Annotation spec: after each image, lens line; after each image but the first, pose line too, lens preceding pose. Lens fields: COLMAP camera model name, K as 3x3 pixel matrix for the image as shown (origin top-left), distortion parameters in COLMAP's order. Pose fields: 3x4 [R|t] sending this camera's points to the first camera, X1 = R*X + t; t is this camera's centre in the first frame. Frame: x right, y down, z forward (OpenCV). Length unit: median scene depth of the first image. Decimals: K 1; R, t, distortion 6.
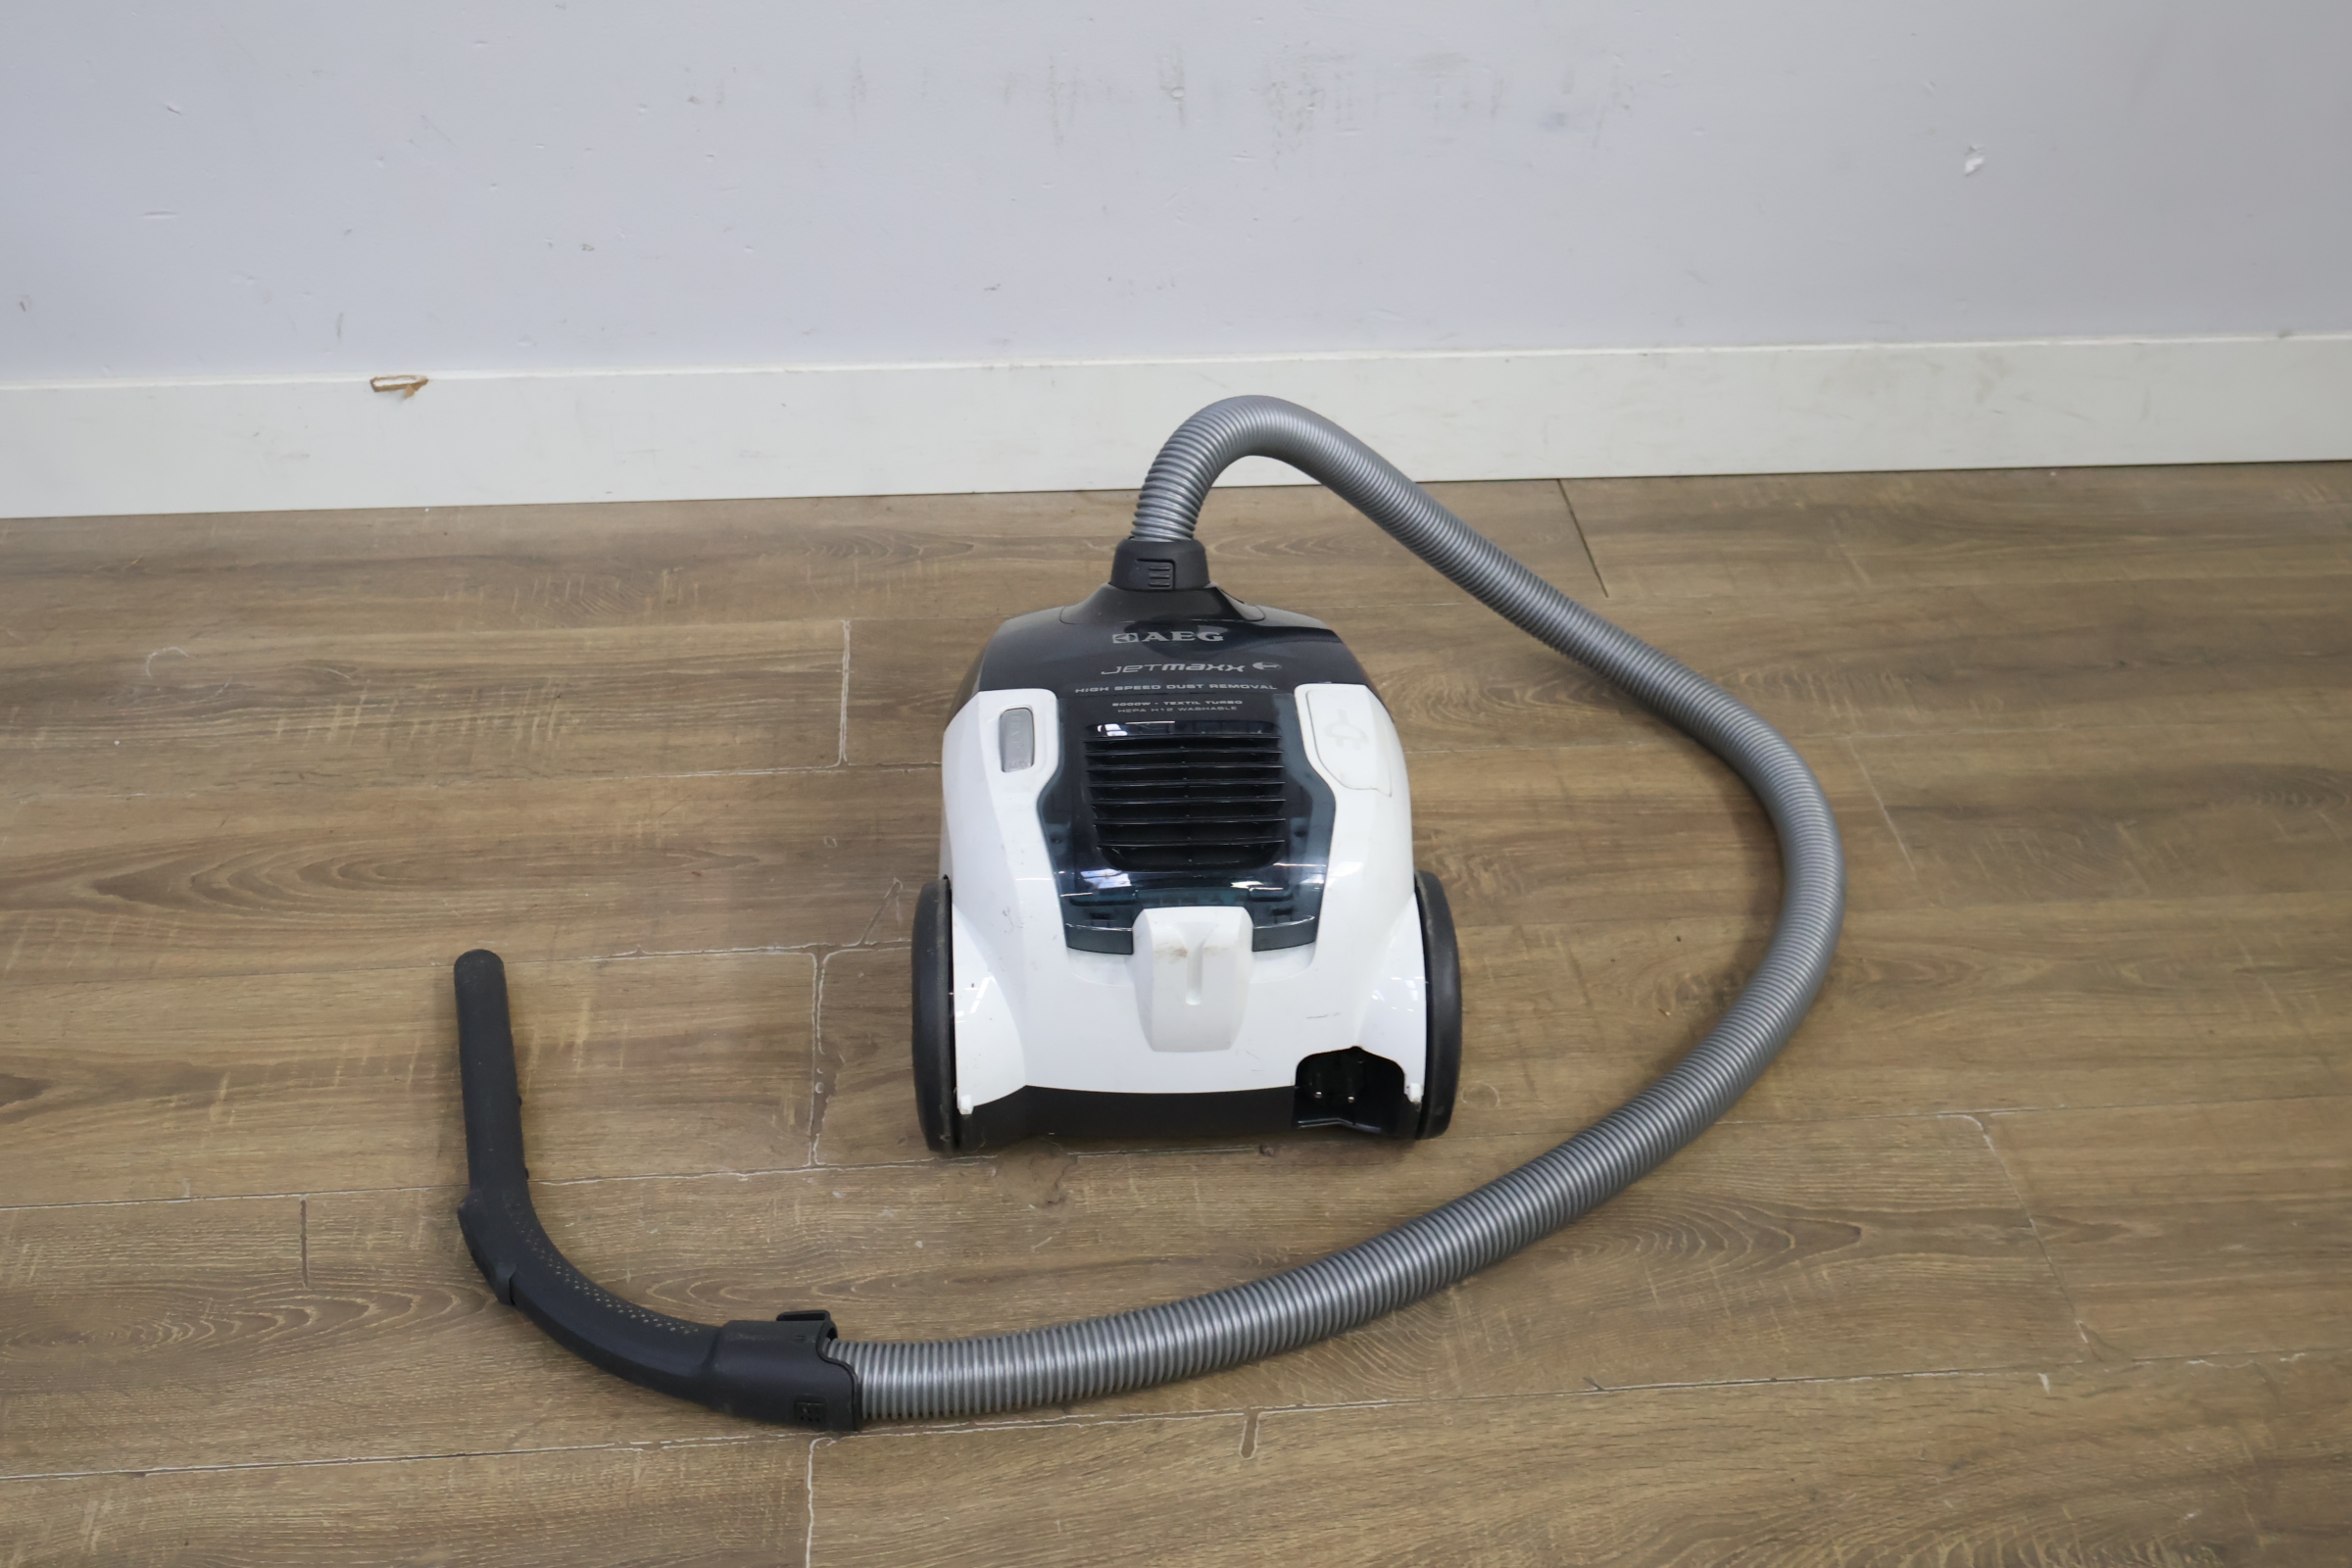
lens RADIAL K [[2683.9, 0, 1164.9], [0, 2683.9, 741.1], [0, 0, 1]] dist [-0.013482, 0.008647]
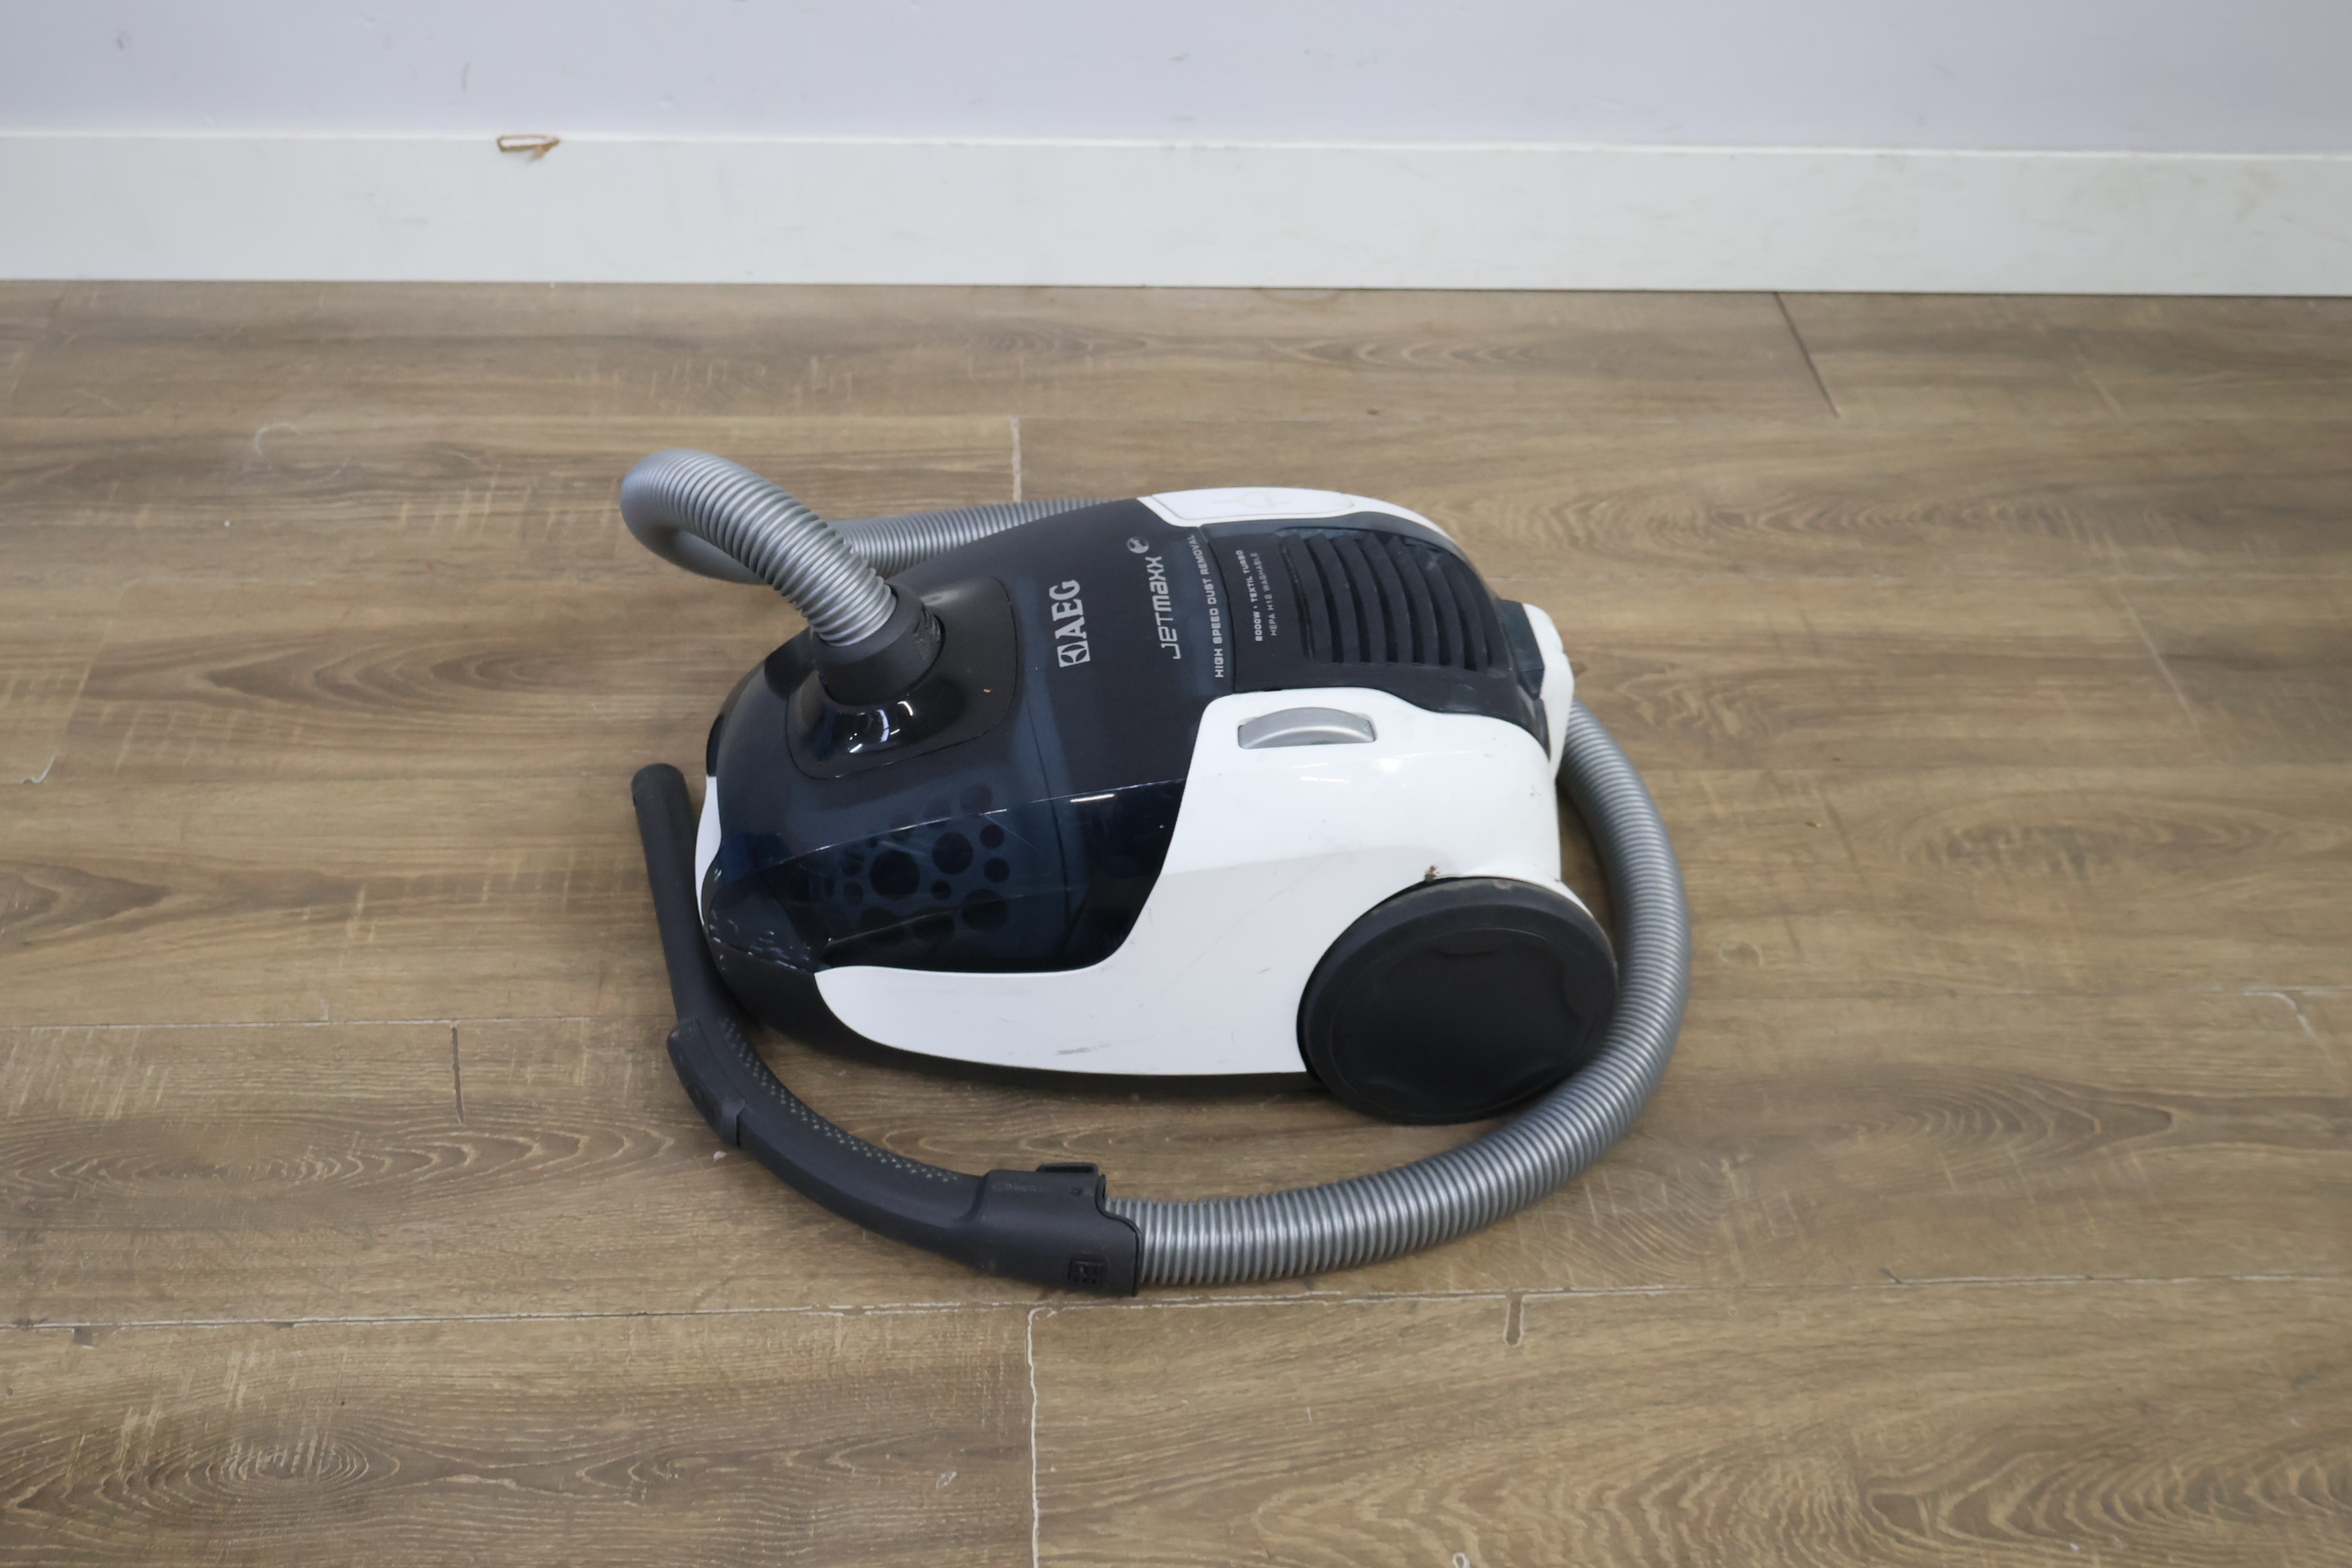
lens RADIAL K [[2682.2, 0, 1148.8], [0, 2682.2, 754.1], [0, 0, 1]] dist [-0.006714, -0.004543]
pose [[0.999473, 0.031995, -0.005442, -0.074962], [-0.031608, 0.997668, 0.060499, 0.015100], [0.007365, -0.060295, 0.998153, 0.090987]]
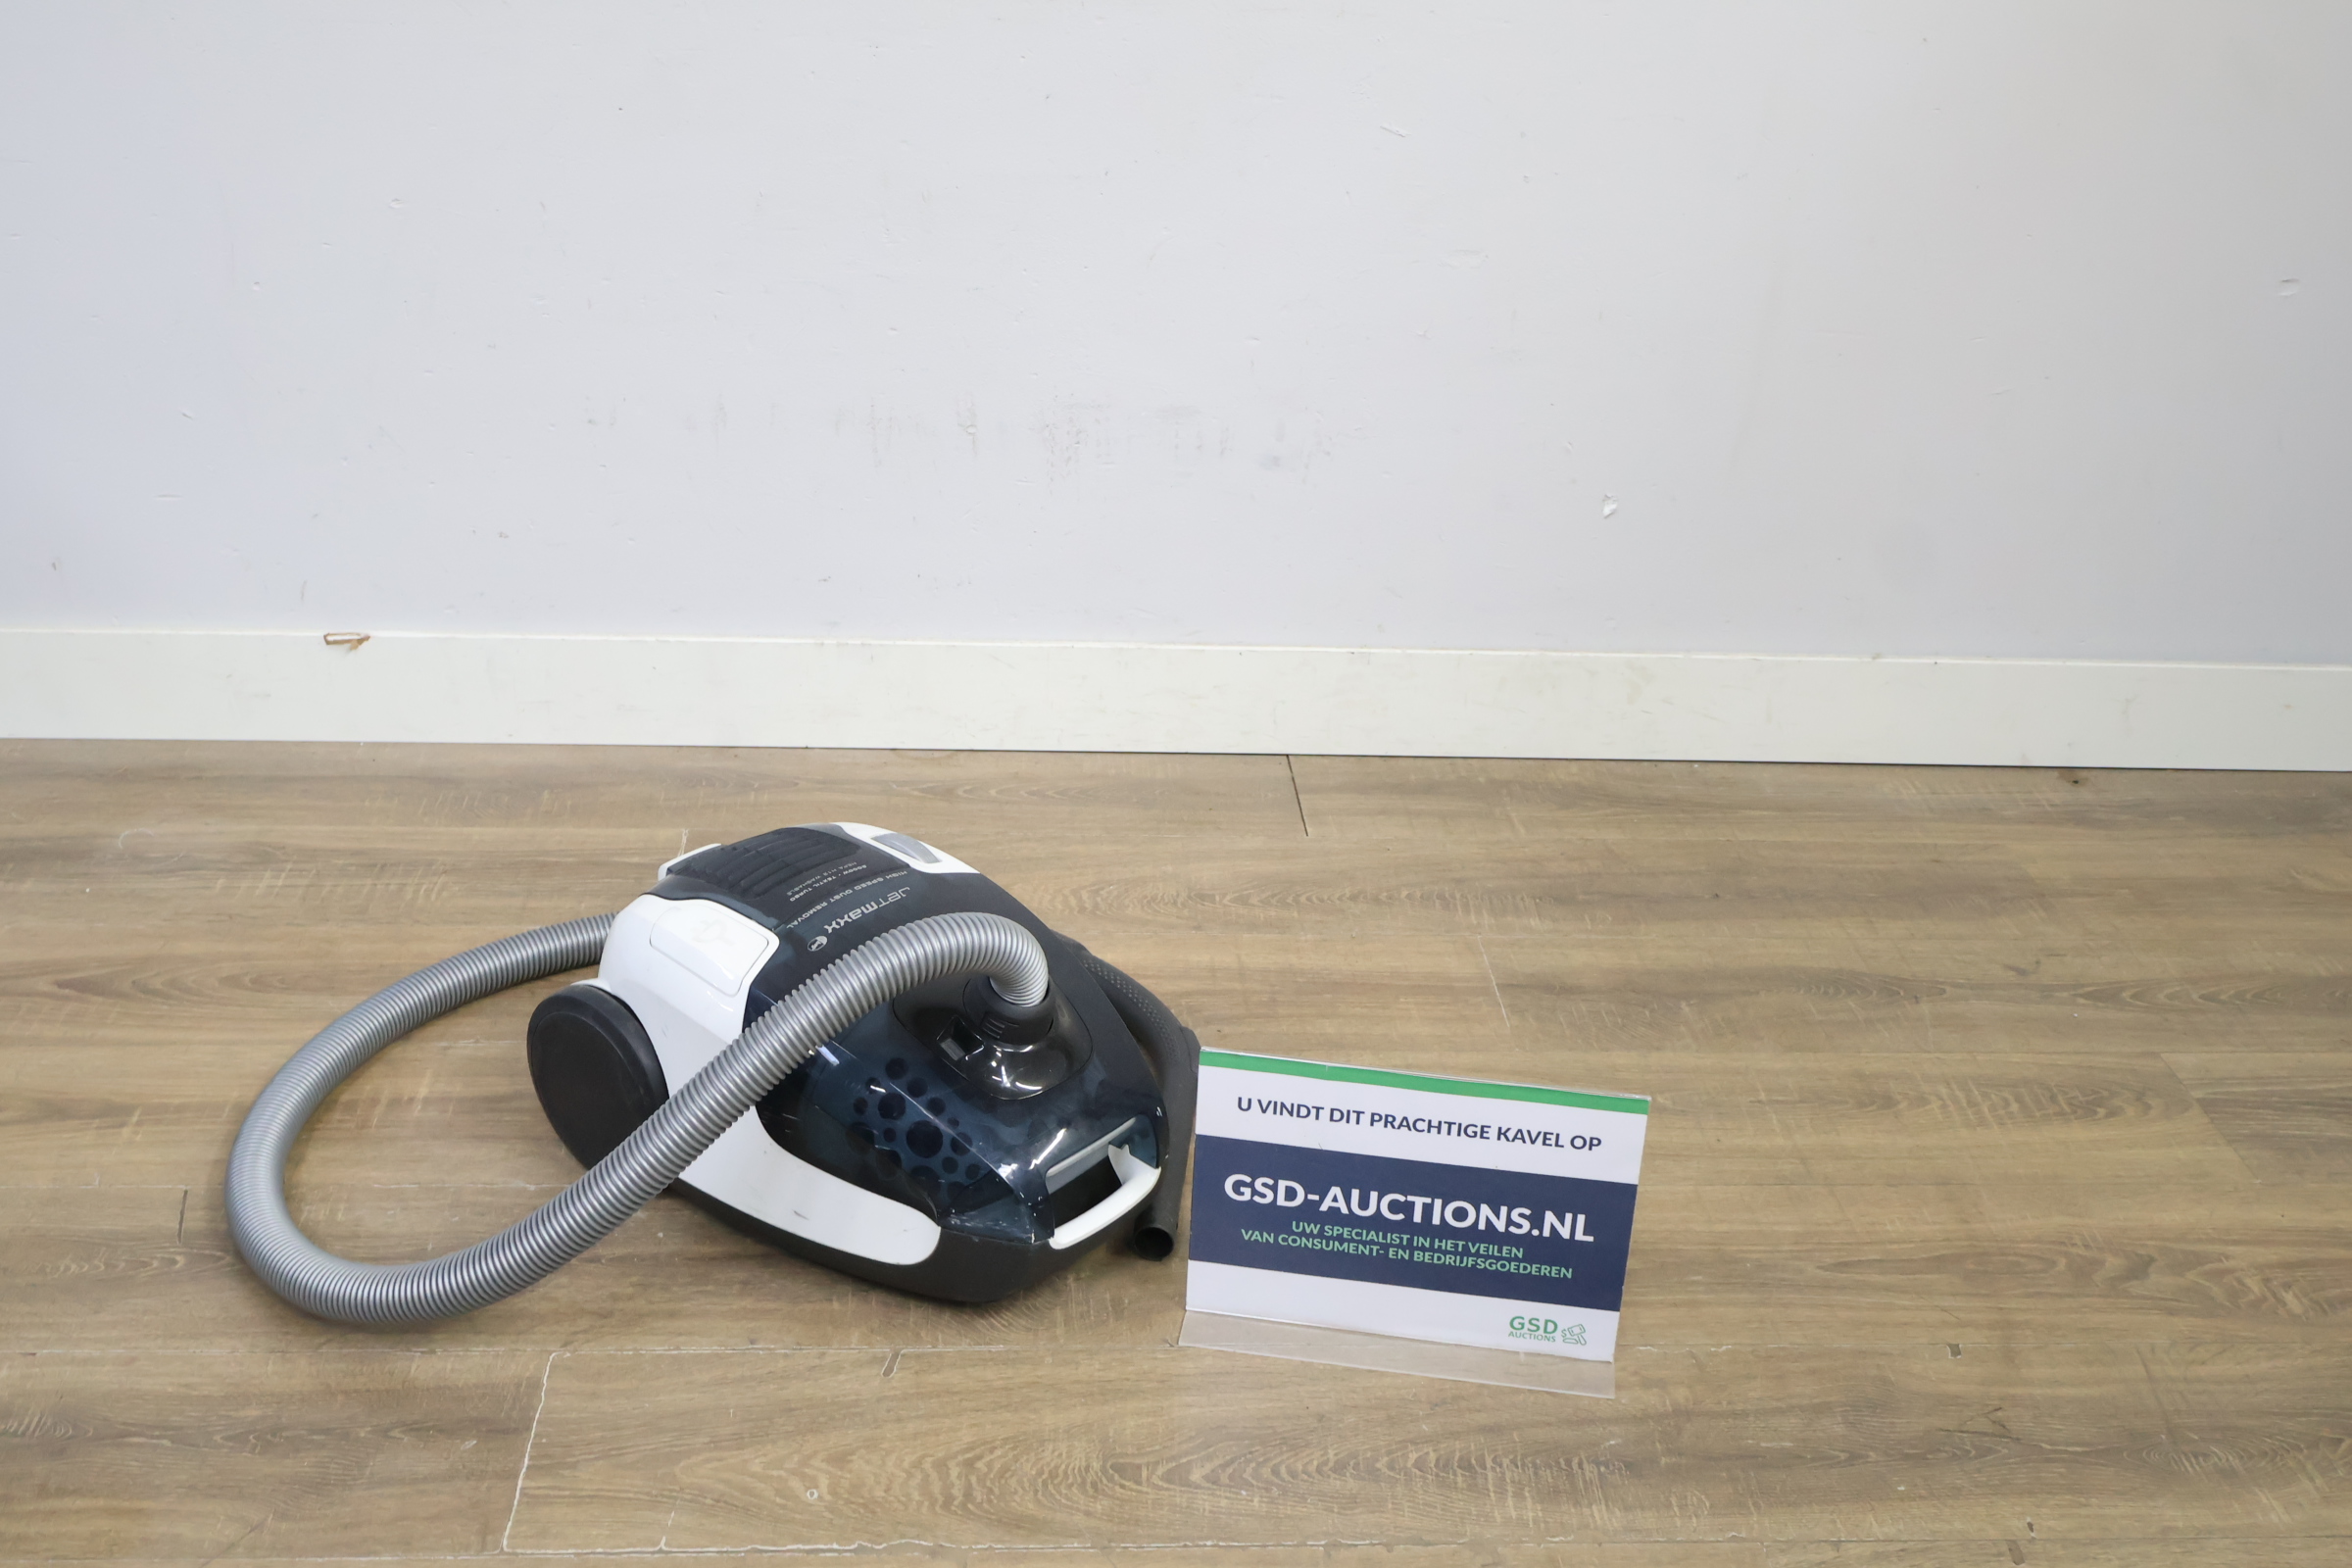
lens RADIAL K [[2661.8, 0, 1191.1], [0, 2661.8, 783.7], [0, 0, 1]] dist [-0.020613, 0.024250]
pose [[0.999513, 0.030584, -0.006273, 0.142444], [-0.031208, 0.984464, -0.172792, 0.163081], [0.000891, 0.172904, 0.984938, -0.251395]]
